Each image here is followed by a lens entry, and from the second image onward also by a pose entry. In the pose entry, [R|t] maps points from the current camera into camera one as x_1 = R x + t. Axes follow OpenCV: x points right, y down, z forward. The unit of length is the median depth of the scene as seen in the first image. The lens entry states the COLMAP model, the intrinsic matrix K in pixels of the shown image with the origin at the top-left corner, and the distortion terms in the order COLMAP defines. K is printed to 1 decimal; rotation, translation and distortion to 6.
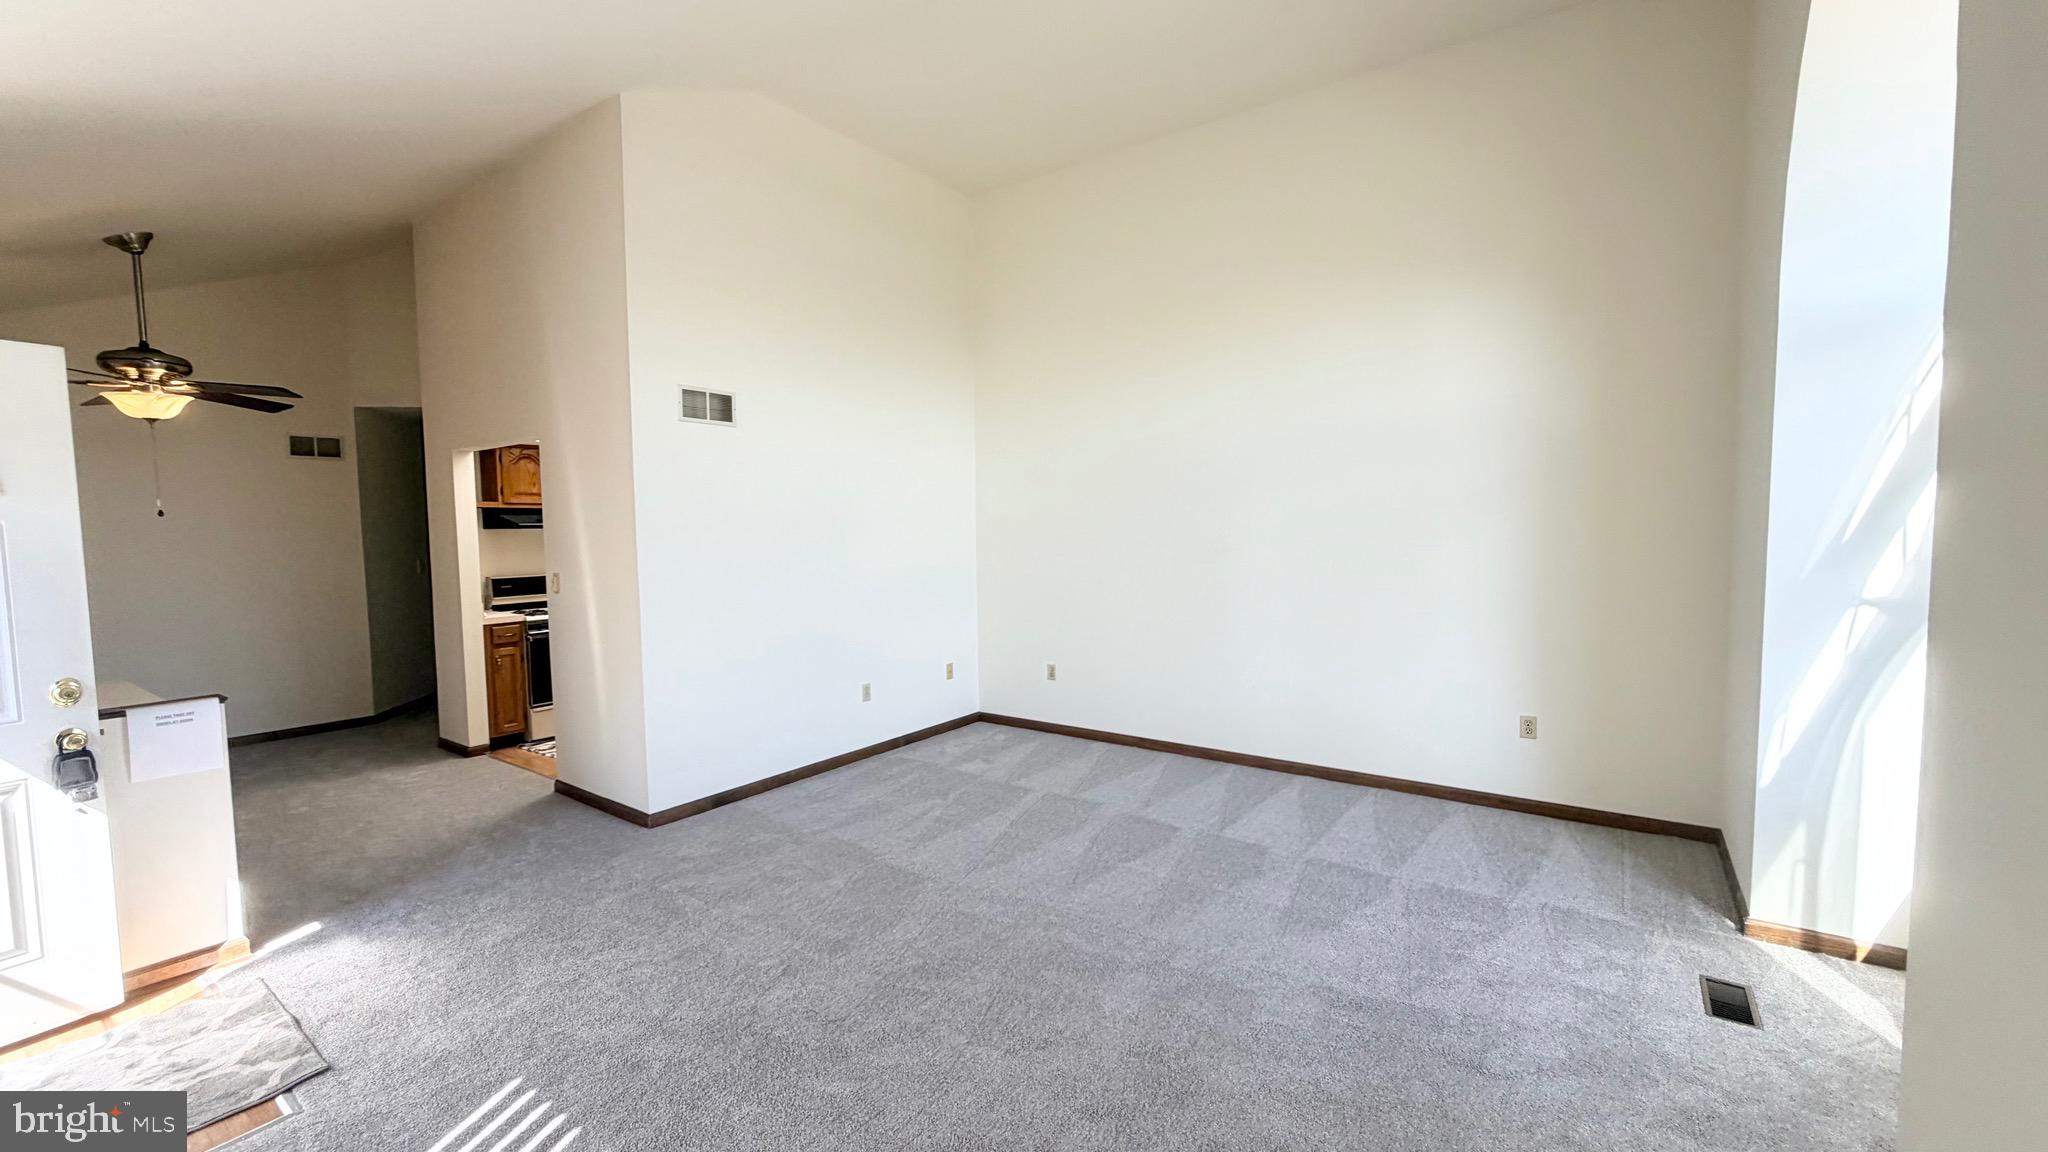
lens RADIAL K [[818.4, 0, 1023.6], [0, 818.4, 577.6], [0, 0, 1]] dist [0.000039, -0.000263]
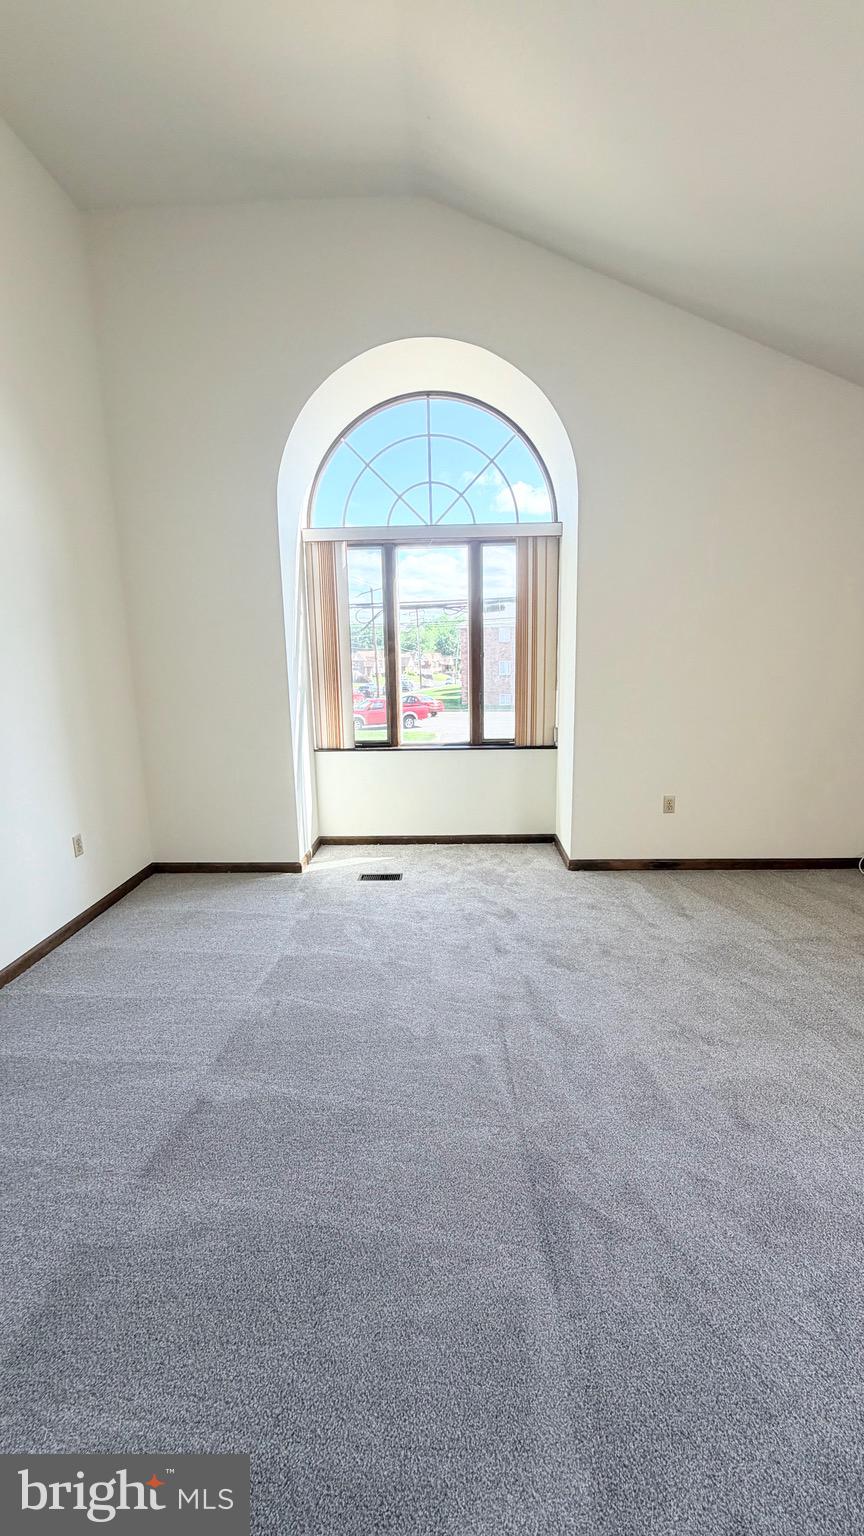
lens RADIAL K [[613.8, 0, 424.5], [0, 613.8, 763.2], [0, 0, 1]] dist [0.000039, -0.000263]
pose [[-0.559248, -0.130601, 0.818648, -0.281927], [0.080253, 0.974345, 0.210264, -0.055229], [-0.825107, 0.183289, -0.534419, 1.047712]]
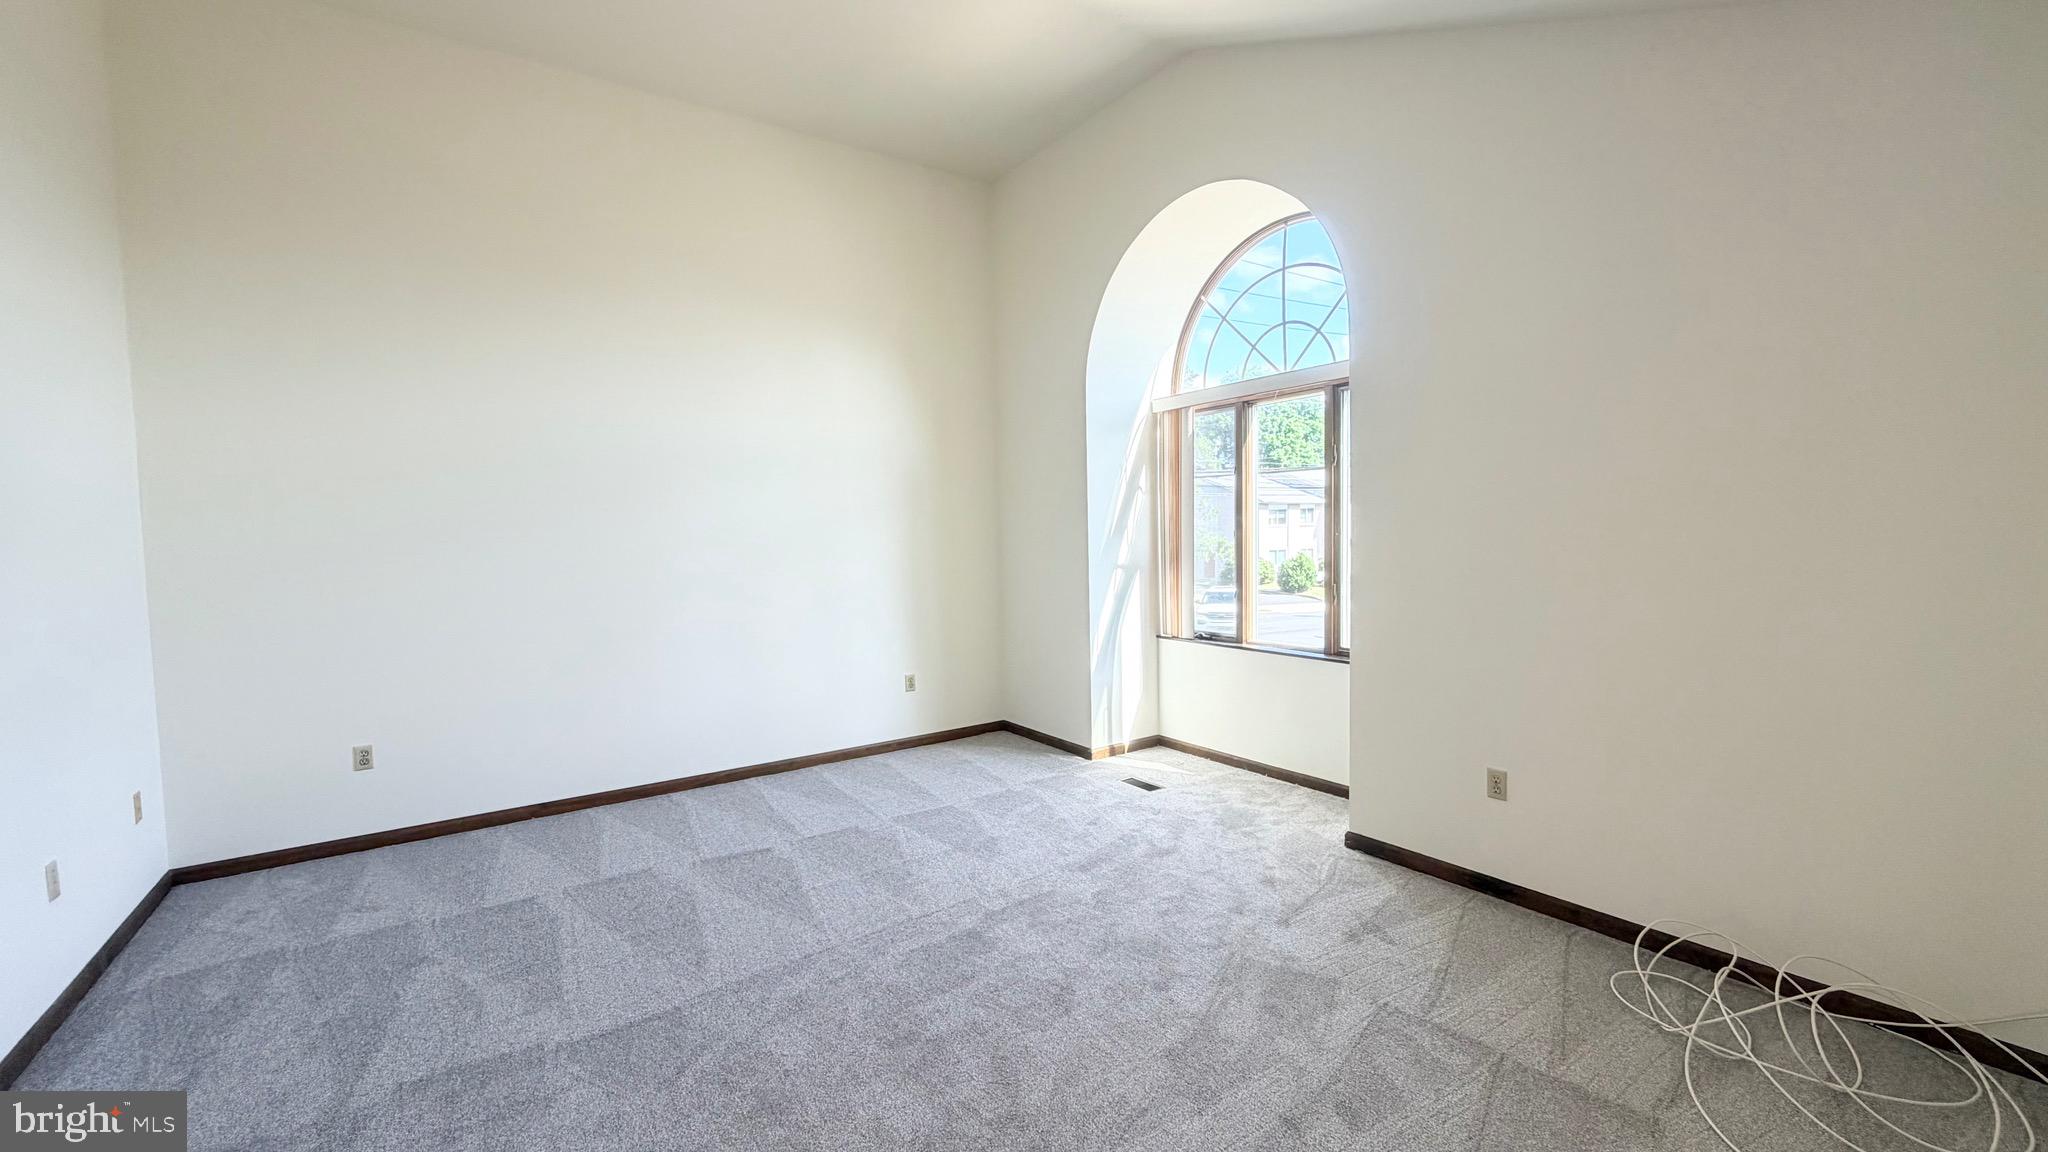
lens RADIAL K [[818.4, 0, 1023.0], [0, 818.4, 580.9], [0, 0, 1]] dist [0.000039, -0.000263]
pose [[0.329272, -0.052616, 0.942768, -0.576290], [0.078898, 0.996488, 0.028058, -0.005452], [-0.940933, 0.065144, 0.332267, 0.378049]]
